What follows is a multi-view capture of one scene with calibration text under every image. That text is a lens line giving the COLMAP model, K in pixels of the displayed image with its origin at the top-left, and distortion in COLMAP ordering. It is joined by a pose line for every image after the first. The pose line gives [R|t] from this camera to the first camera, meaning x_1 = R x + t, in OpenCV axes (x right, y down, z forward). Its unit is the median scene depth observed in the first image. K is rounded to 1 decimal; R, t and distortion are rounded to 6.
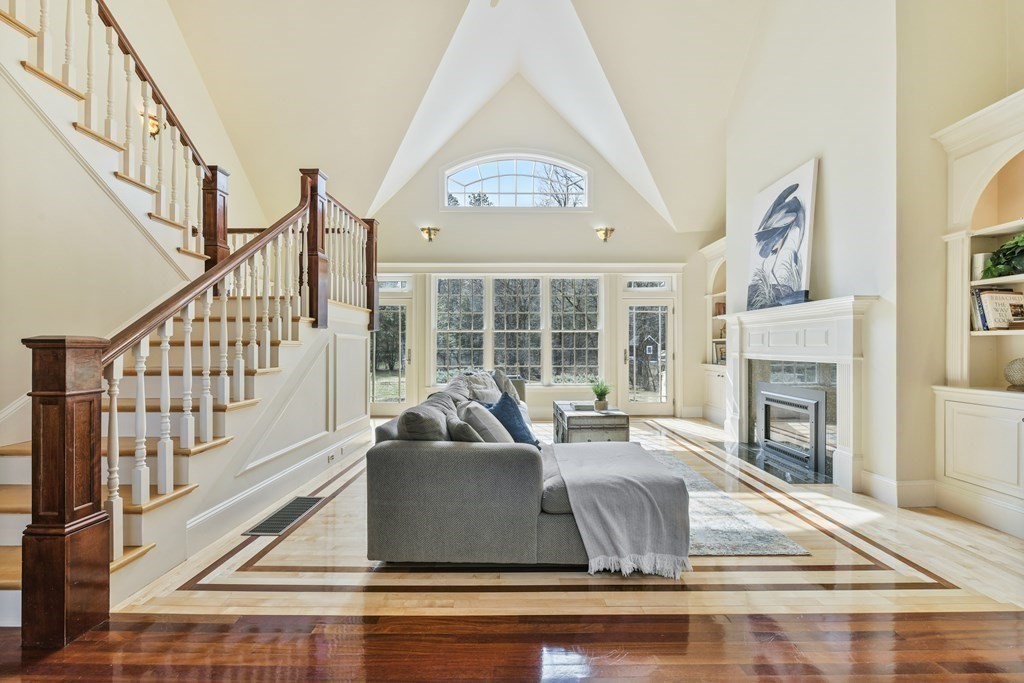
lens RADIAL K [[413.8, 0, 515.1], [0, 413.8, 345.0], [0, 0, 1]] dist [-0.015628, -0.000004]
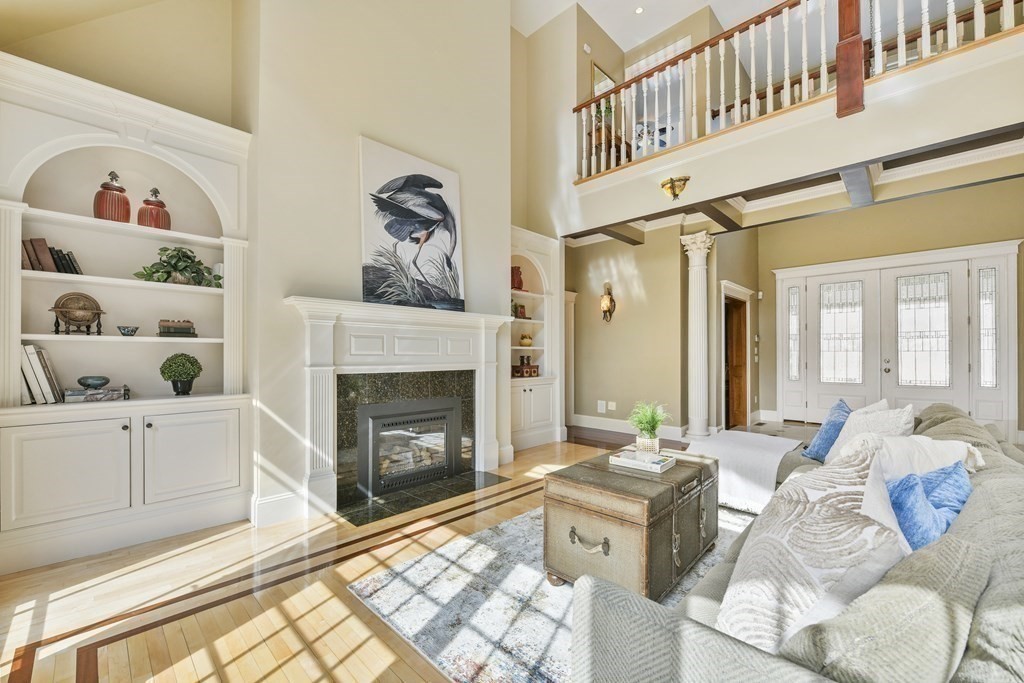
lens RADIAL K [[411.0, 0, 527.3], [0, 411.0, 354.5], [0, 0, 1]] dist [-0.014562, -0.000190]
pose [[-0.724424, 0.002602, 0.689350, -0.102362], [-0.004885, 0.999948, -0.008908, 0.009390], [-0.689337, -0.009820, -0.724374, 1.481708]]
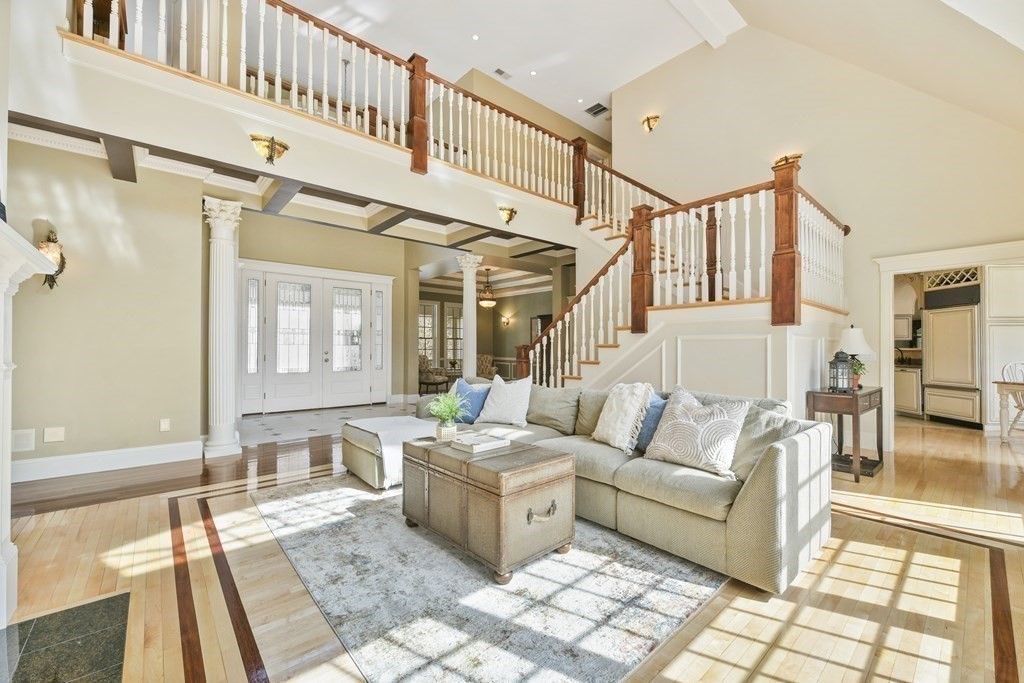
lens RADIAL K [[413.8, 0, 515.1], [0, 413.8, 345.0], [0, 0, 1]] dist [-0.015628, -0.000004]
pose [[-0.753858, -0.008405, -0.656983, 0.534315], [0.002122, 0.999882, -0.015227, 0.007767], [0.657034, -0.012873, -0.753751, 1.476388]]
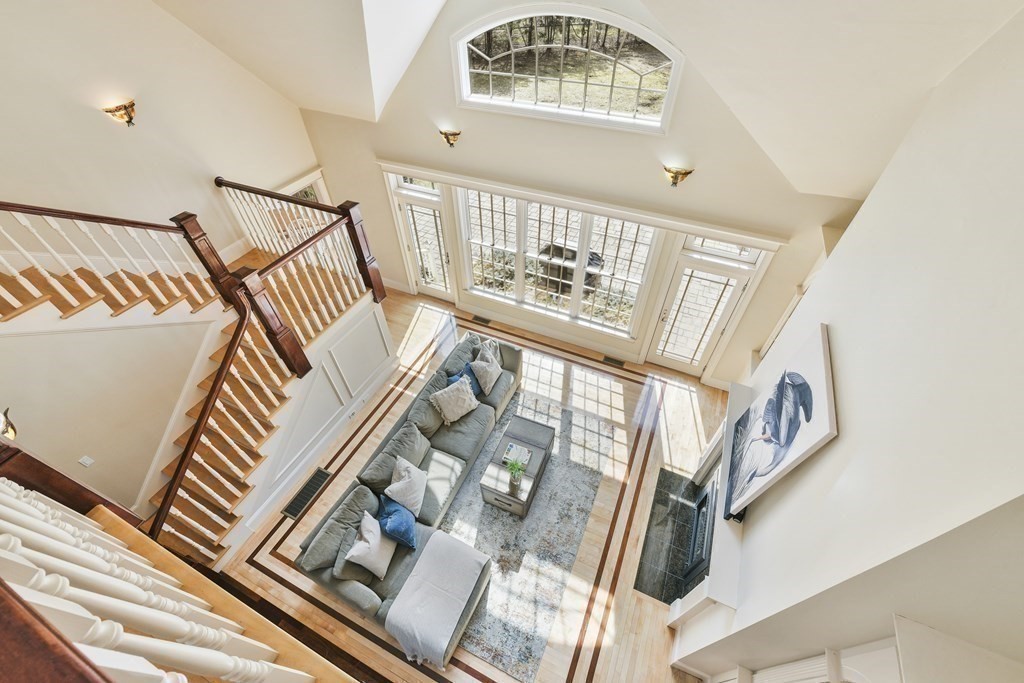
lens RADIAL K [[409.3, 0, 515.1], [0, 409.3, 345.3], [0, 0, 1]] dist [0.000091, -0.000213]
pose [[0.908359, 0.297701, -0.293696, 0.409151], [0.010395, 0.686011, 0.727517, -0.894747], [0.418061, -0.663900, 0.620050, 0.473310]]
